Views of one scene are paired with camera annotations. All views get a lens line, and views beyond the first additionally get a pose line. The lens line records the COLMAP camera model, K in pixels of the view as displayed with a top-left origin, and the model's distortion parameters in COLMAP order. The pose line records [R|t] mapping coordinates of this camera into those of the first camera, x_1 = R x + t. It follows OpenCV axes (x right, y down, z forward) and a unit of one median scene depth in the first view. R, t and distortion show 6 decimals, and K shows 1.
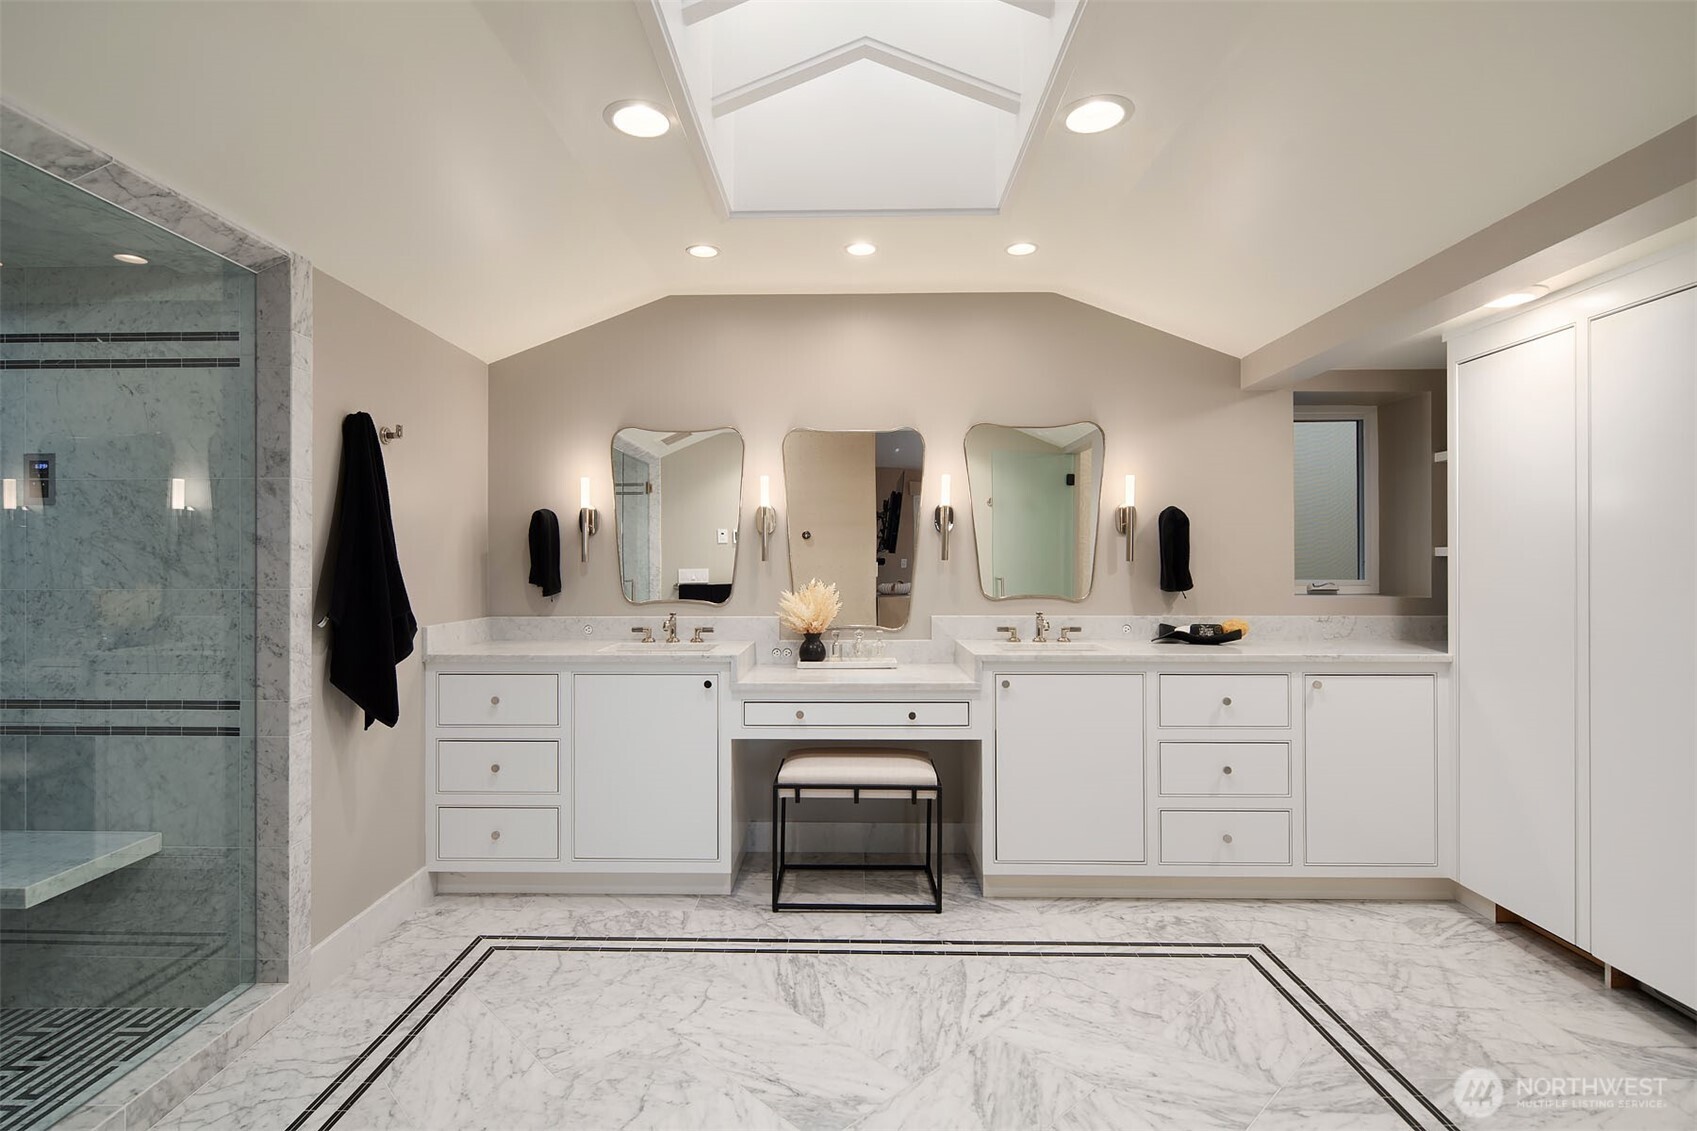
lens RADIAL K [[830.8, 0, 837.6], [0, 830.8, 562.9], [0, 0, 1]] dist [-0.006854, -0.004268]
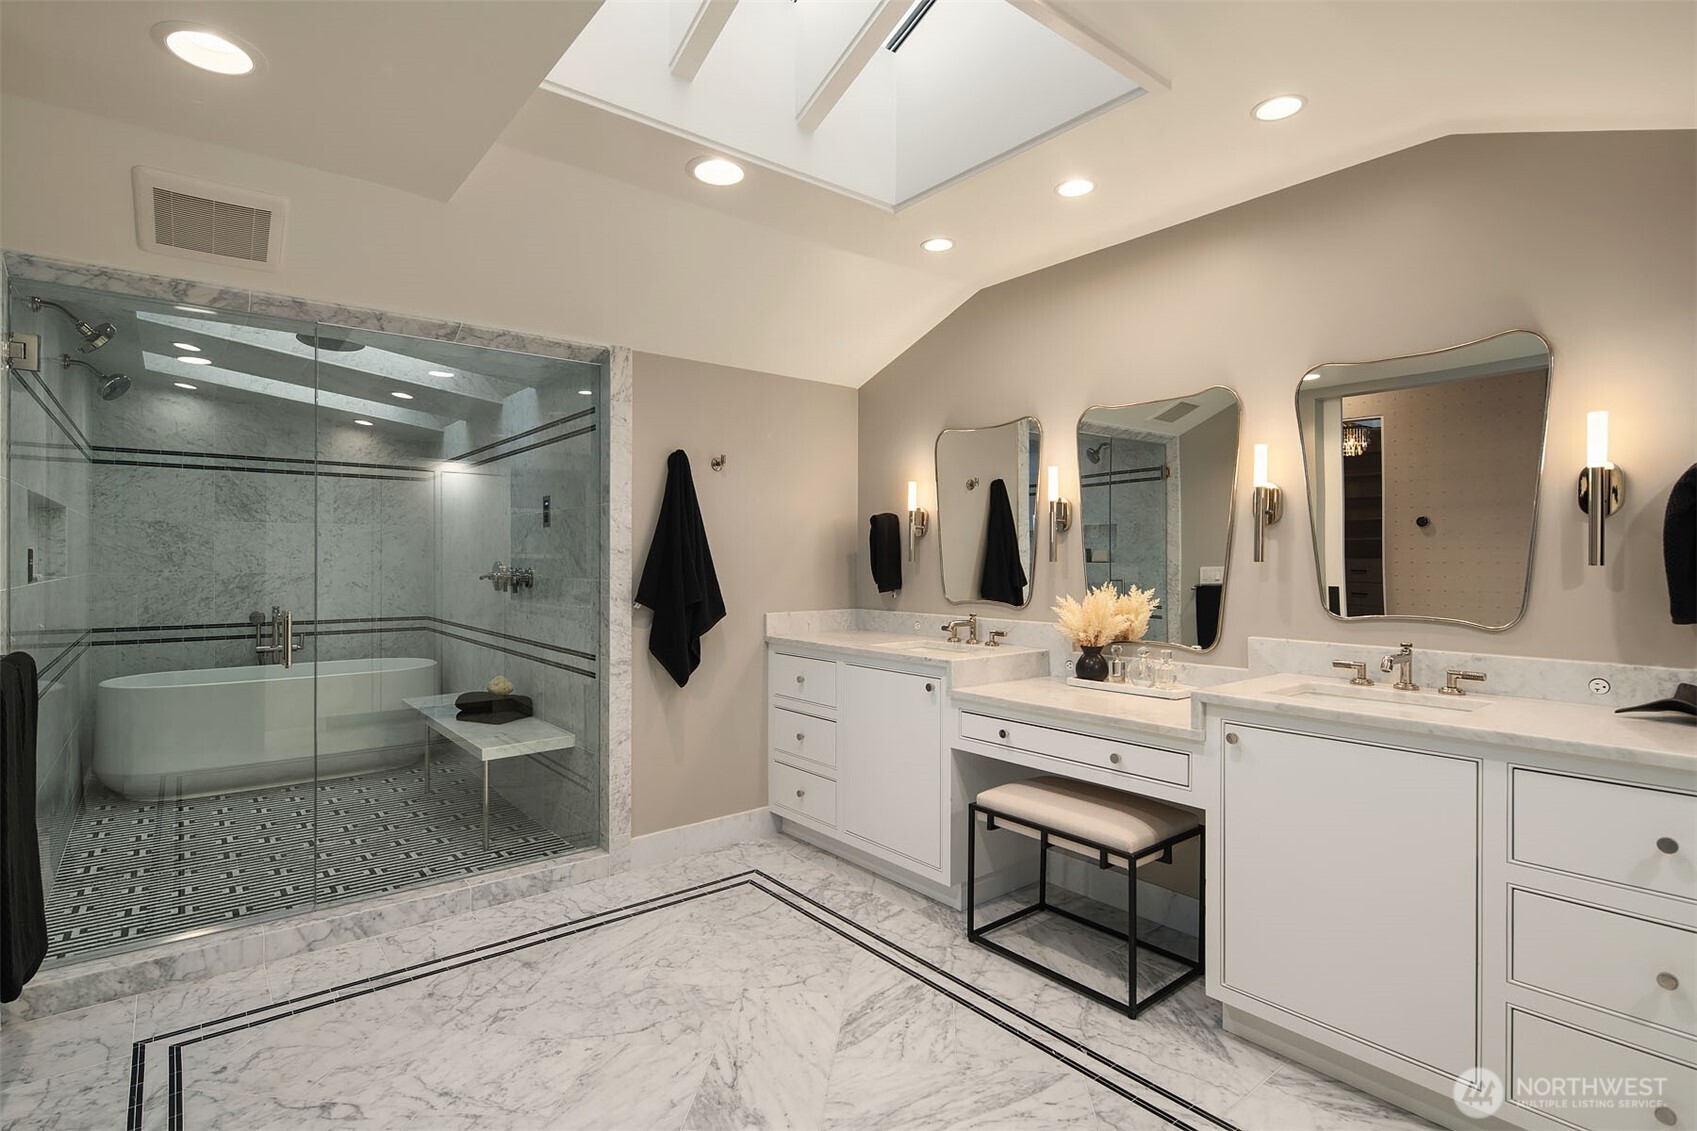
lens RADIAL K [[830.8, 0, 835.7], [0, 830.8, 561.8], [0, 0, 1]] dist [-0.006854, -0.004268]
pose [[0.635807, 0.006035, -0.771825, 0.538403], [-0.001930, 0.999979, 0.006229, -0.008374], [0.771846, -0.002470, 0.635805, 0.295589]]
